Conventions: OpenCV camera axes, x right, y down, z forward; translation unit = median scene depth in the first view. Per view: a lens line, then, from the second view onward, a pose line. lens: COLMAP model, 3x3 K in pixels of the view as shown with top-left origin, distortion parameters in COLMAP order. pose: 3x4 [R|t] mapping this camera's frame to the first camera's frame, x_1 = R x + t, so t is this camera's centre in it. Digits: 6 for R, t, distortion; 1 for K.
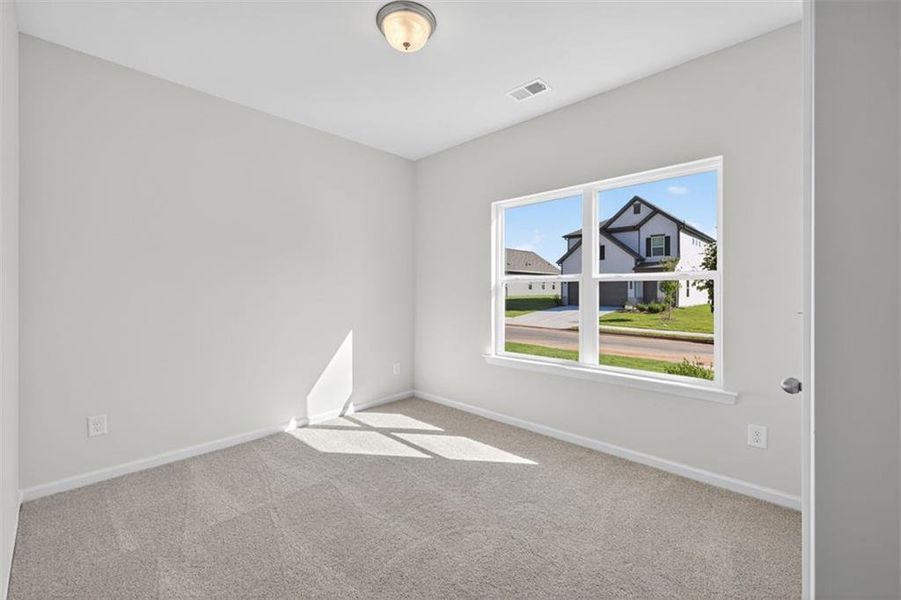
lens RADIAL K [[374.3, 0, 448.2], [0, 374.3, 294.0], [0, 0, 1]] dist [-0.000325, -0.000006]
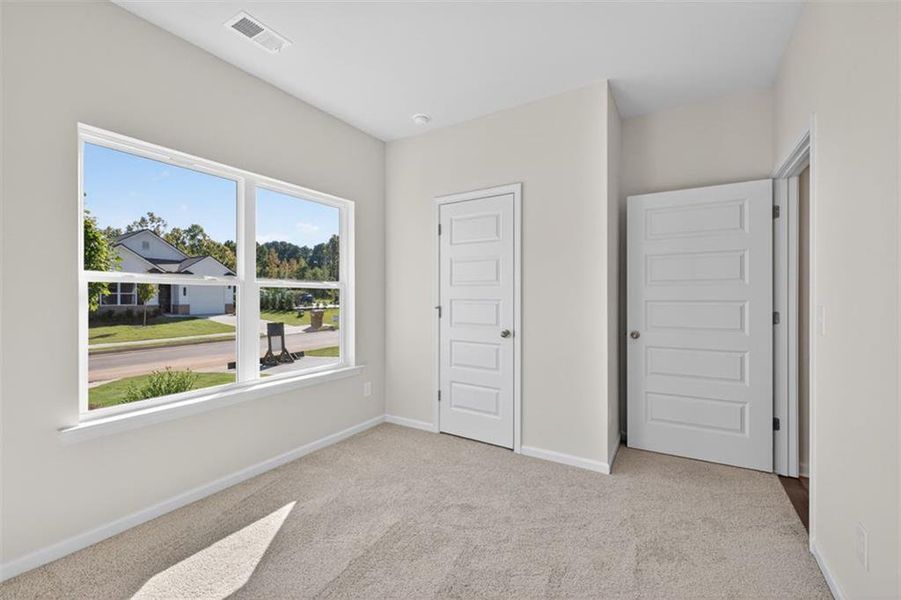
lens RADIAL K [[374.3, 0, 448.2], [0, 374.3, 294.0], [0, 0, 1]] dist [-0.000325, -0.000006]
pose [[-0.227966, 0.005962, 0.973651, -0.599931], [0.001737, 0.999982, -0.005717, -0.008354], [-0.973668, 0.000388, -0.227972, 0.782670]]
